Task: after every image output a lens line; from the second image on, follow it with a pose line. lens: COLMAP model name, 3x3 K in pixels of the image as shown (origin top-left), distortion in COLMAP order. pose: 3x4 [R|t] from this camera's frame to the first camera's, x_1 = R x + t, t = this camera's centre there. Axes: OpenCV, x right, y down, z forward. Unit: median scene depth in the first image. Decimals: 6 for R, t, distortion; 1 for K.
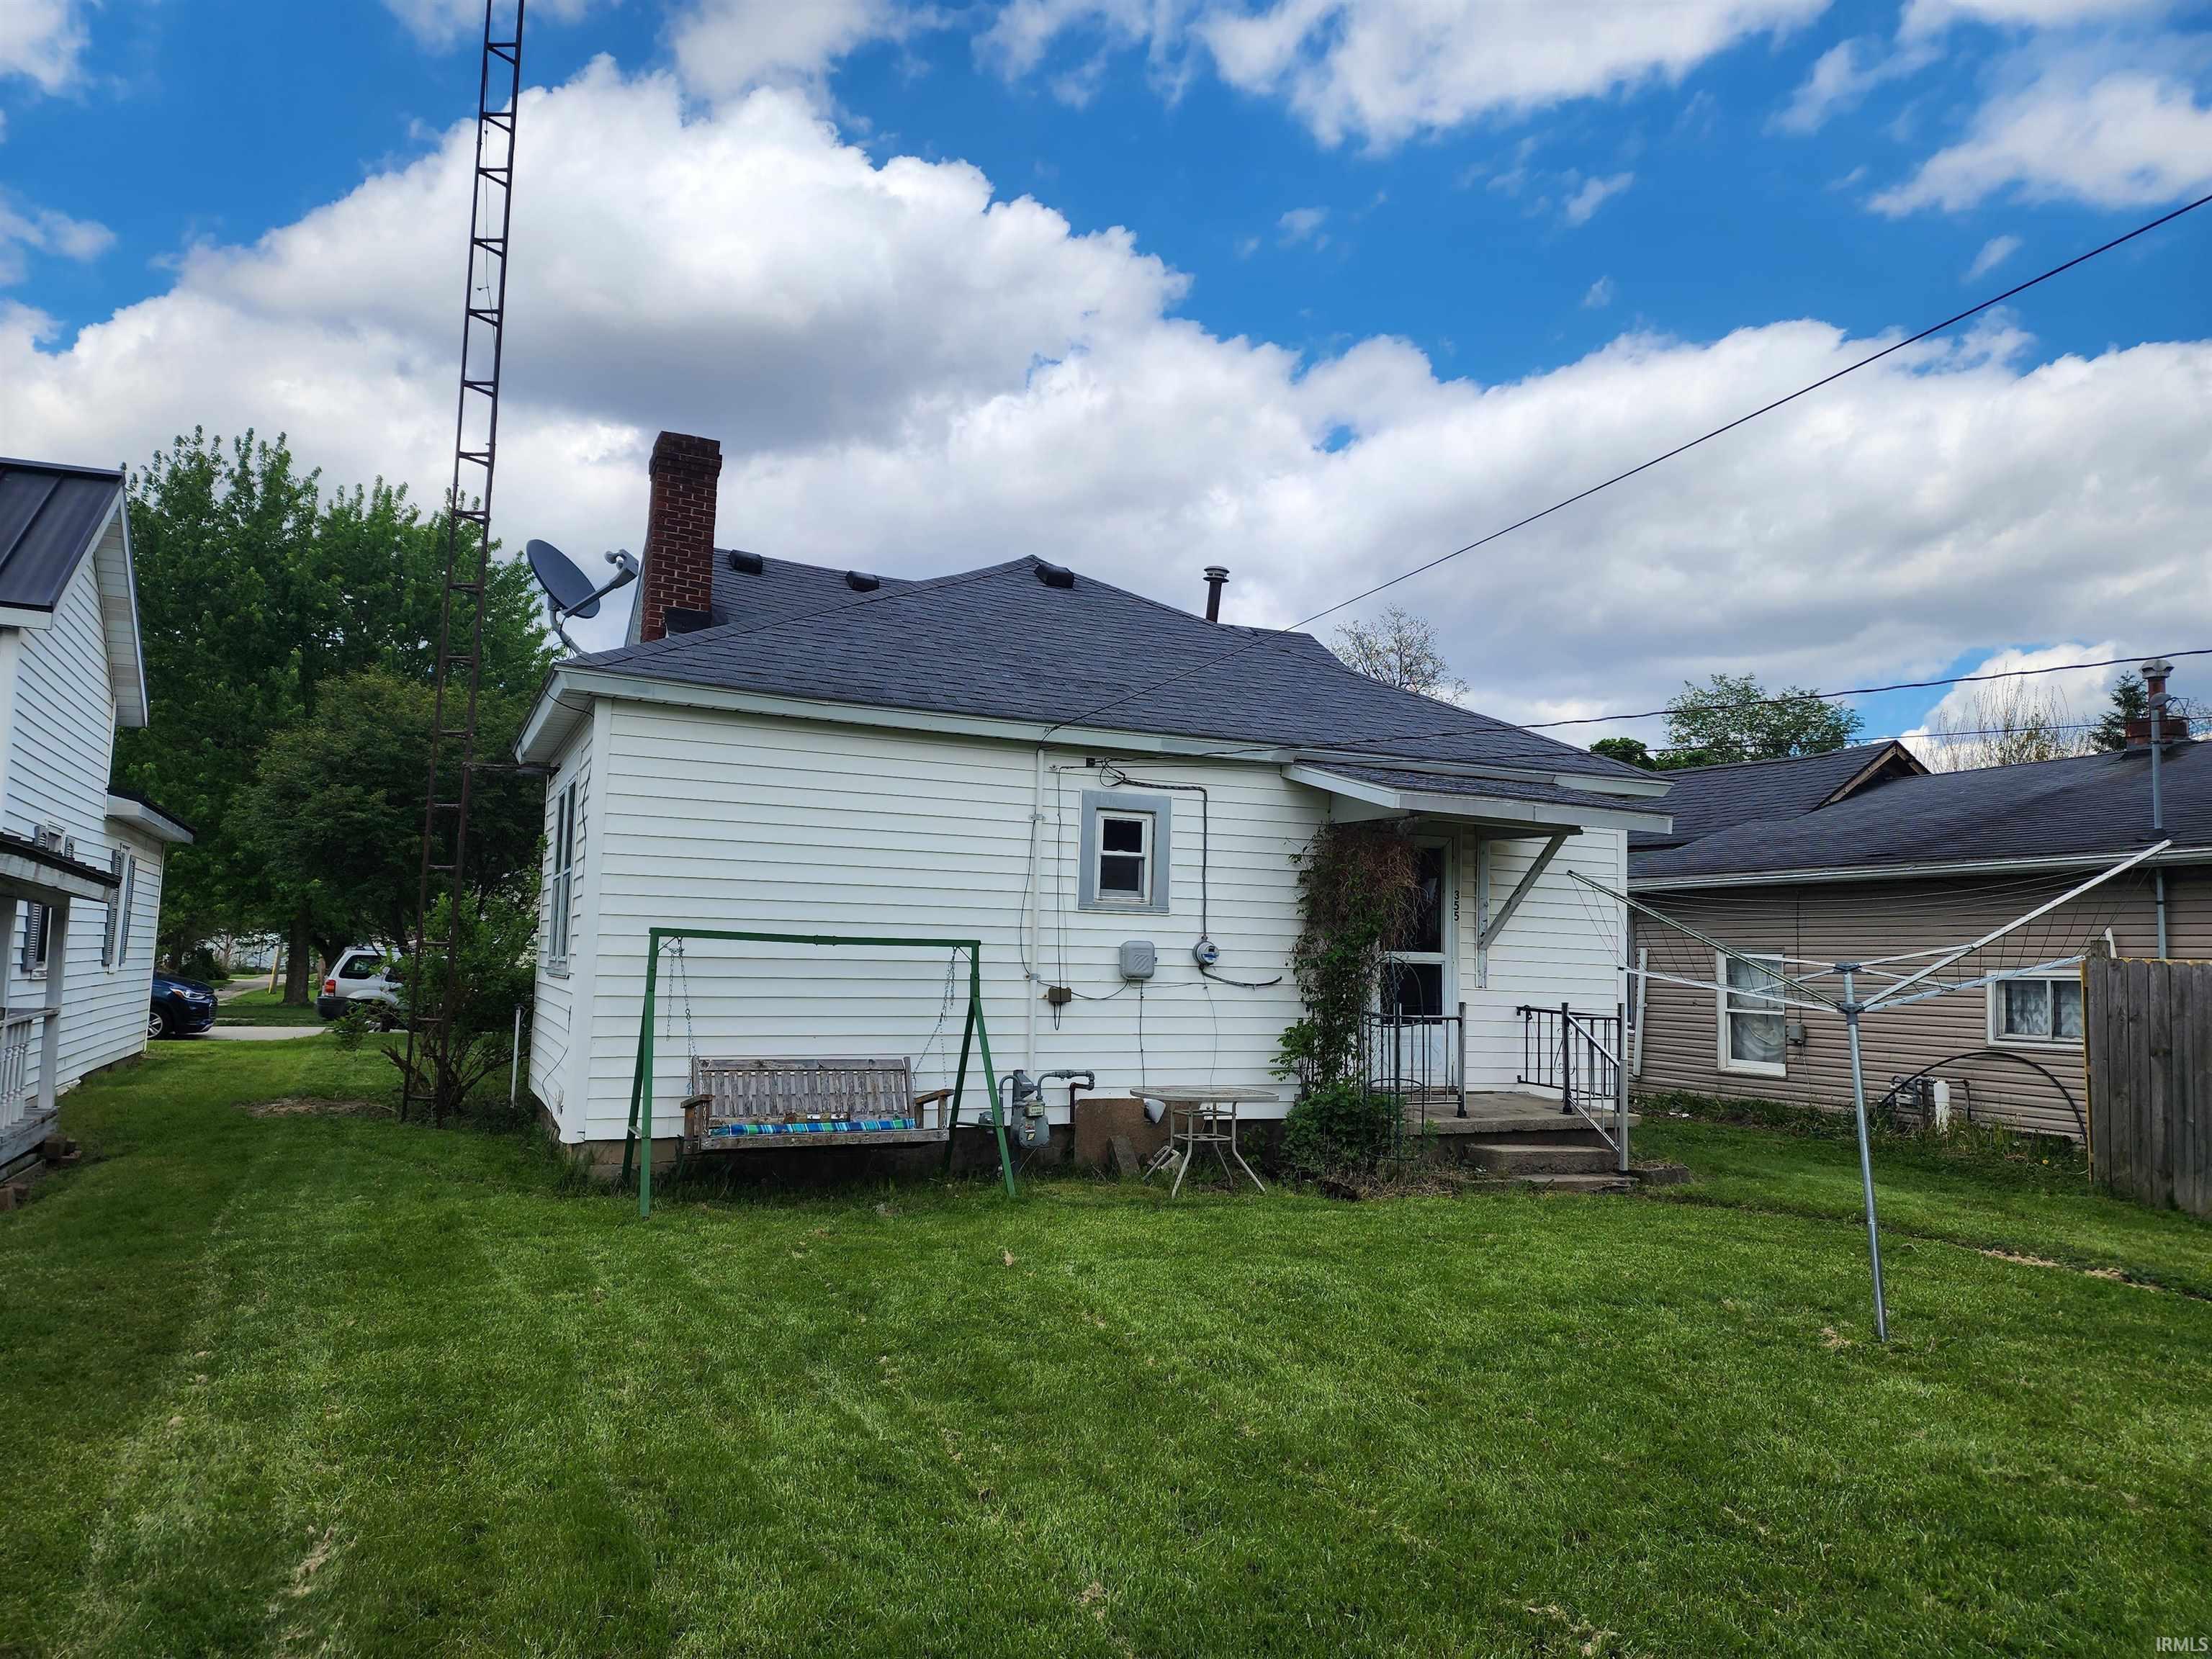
lens RADIAL K [[1488.0, 0, 1106.0], [0, 1488.0, 829.5], [0, 0, 1]] dist [0.074736, -0.093114]
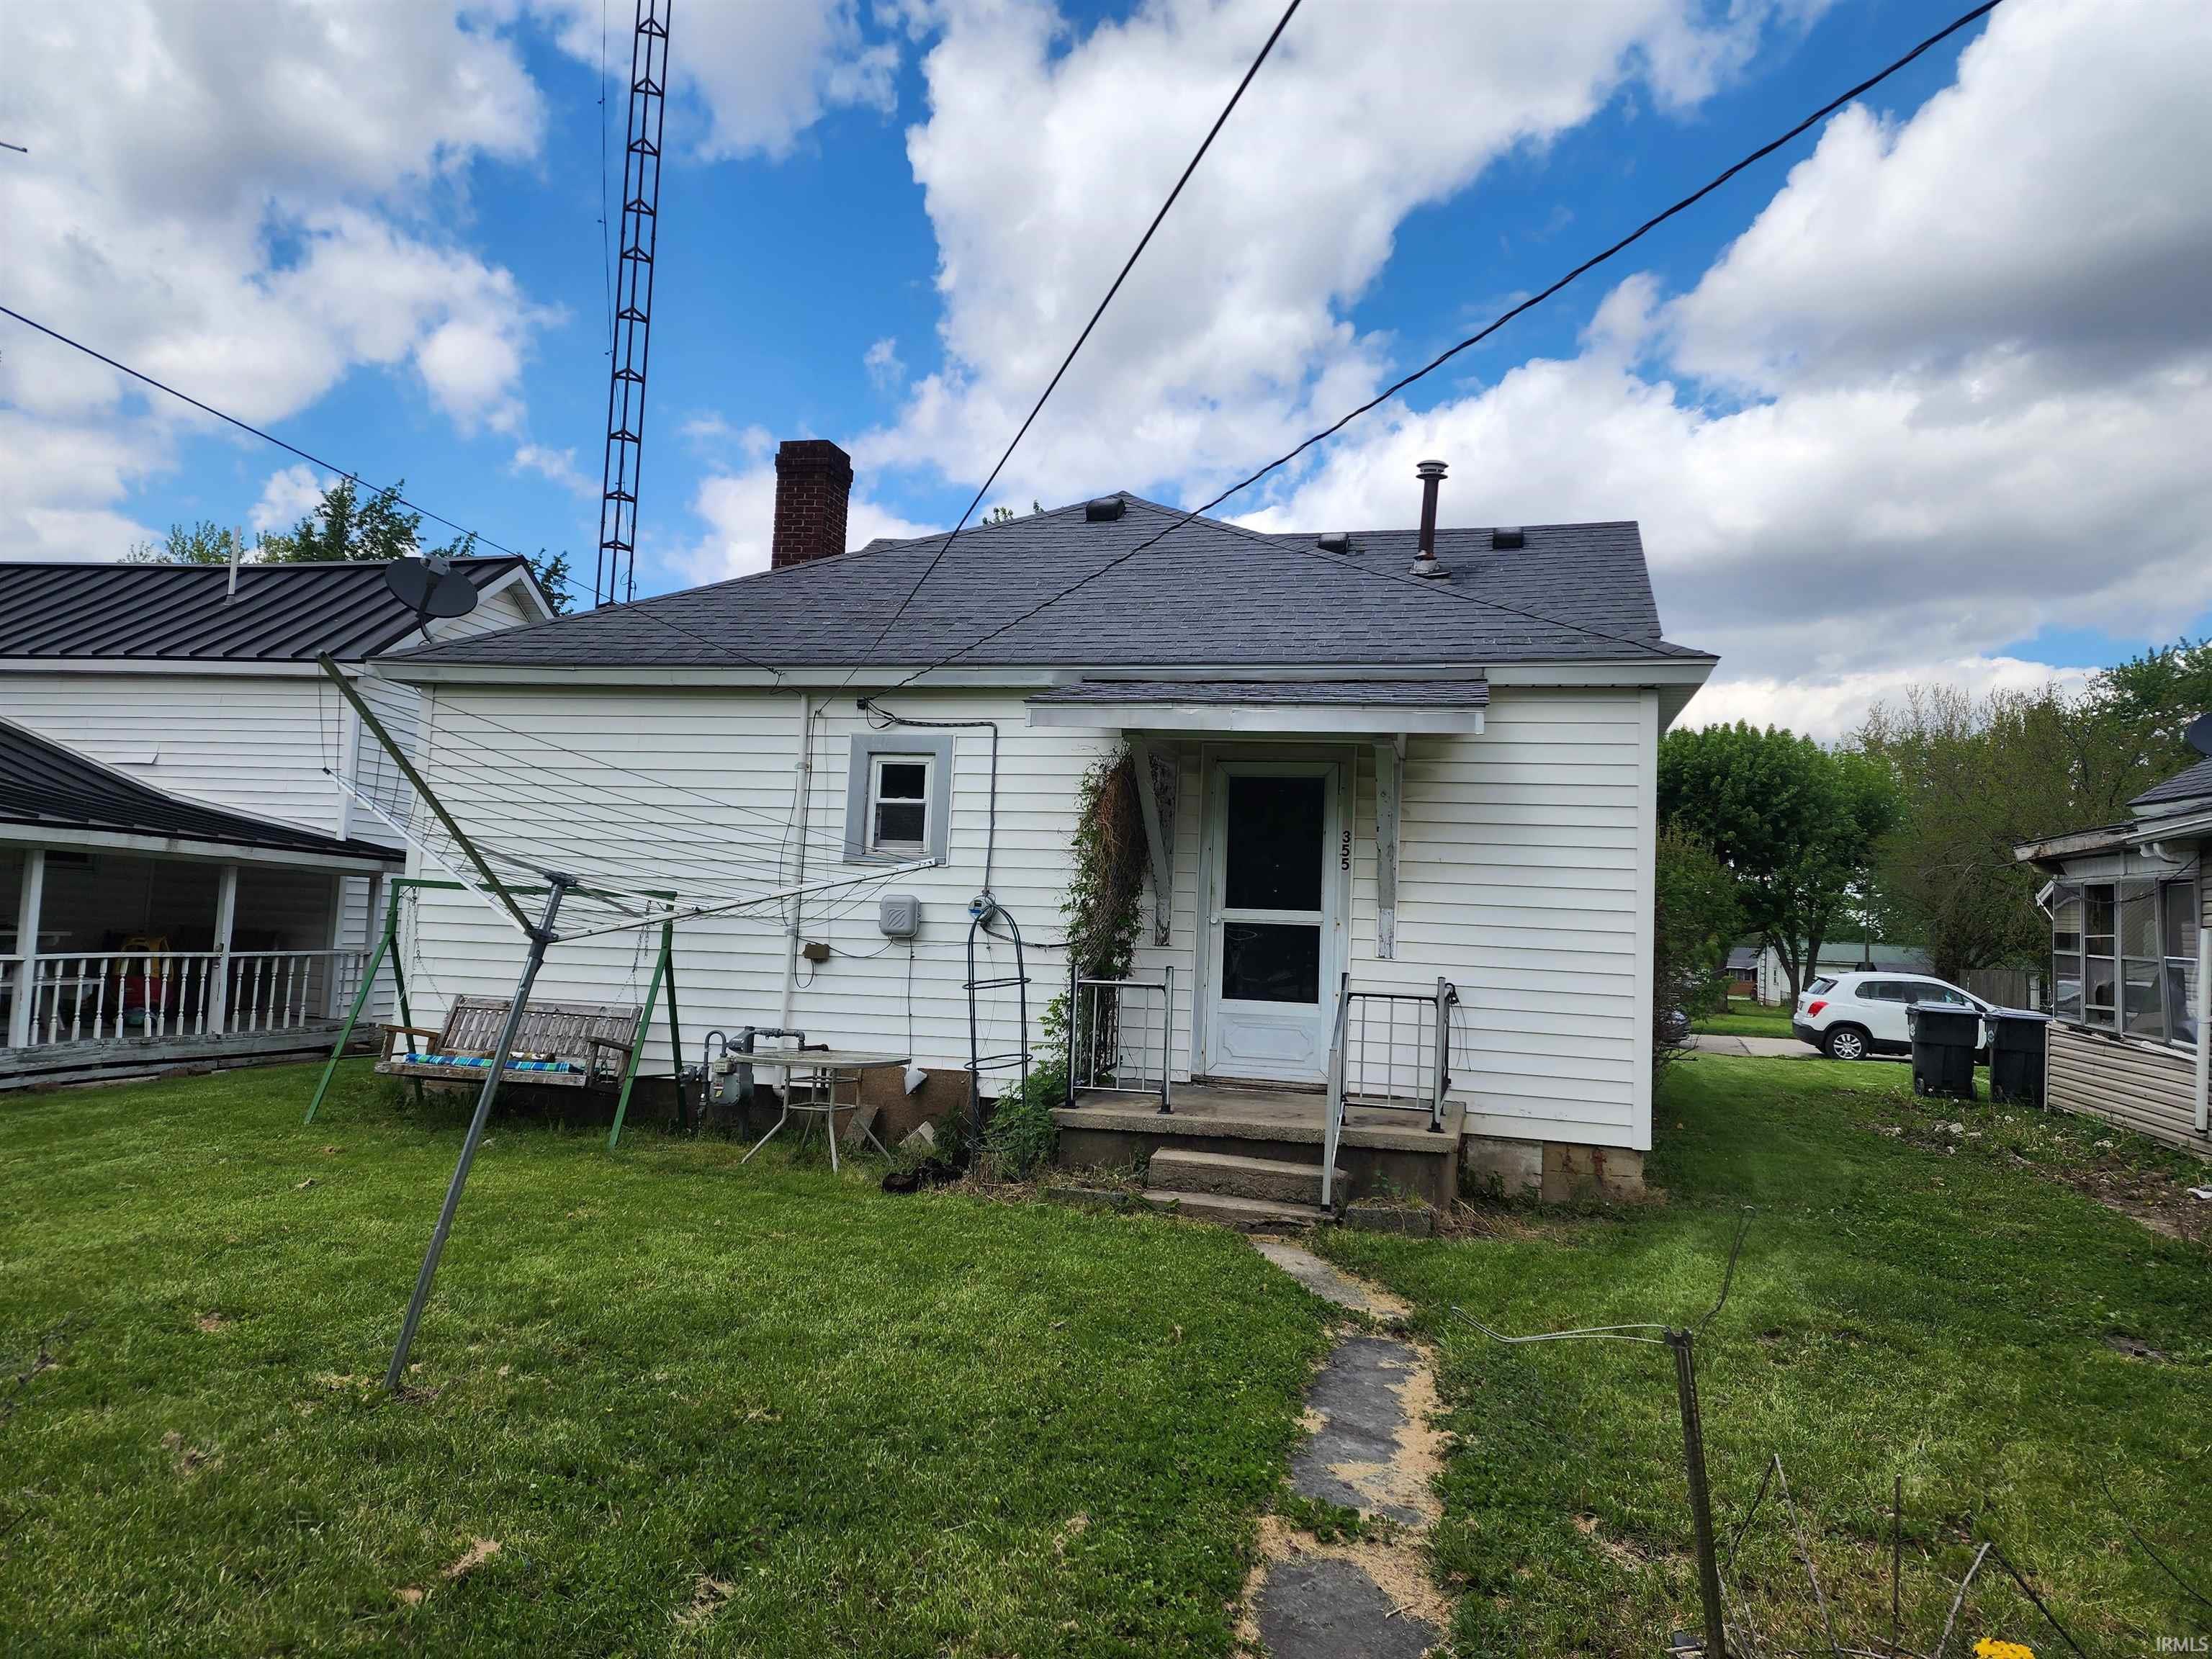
lens RADIAL K [[1488.0, 0, 1106.0], [0, 1488.0, 829.5], [0, 0, 1]] dist [0.074736, -0.093114]
pose [[0.786466, -0.034784, -0.616654, 0.675524], [0.037513, 0.999260, -0.008523, 0.046455], [0.616494, -0.016430, 0.787188, 0.352566]]
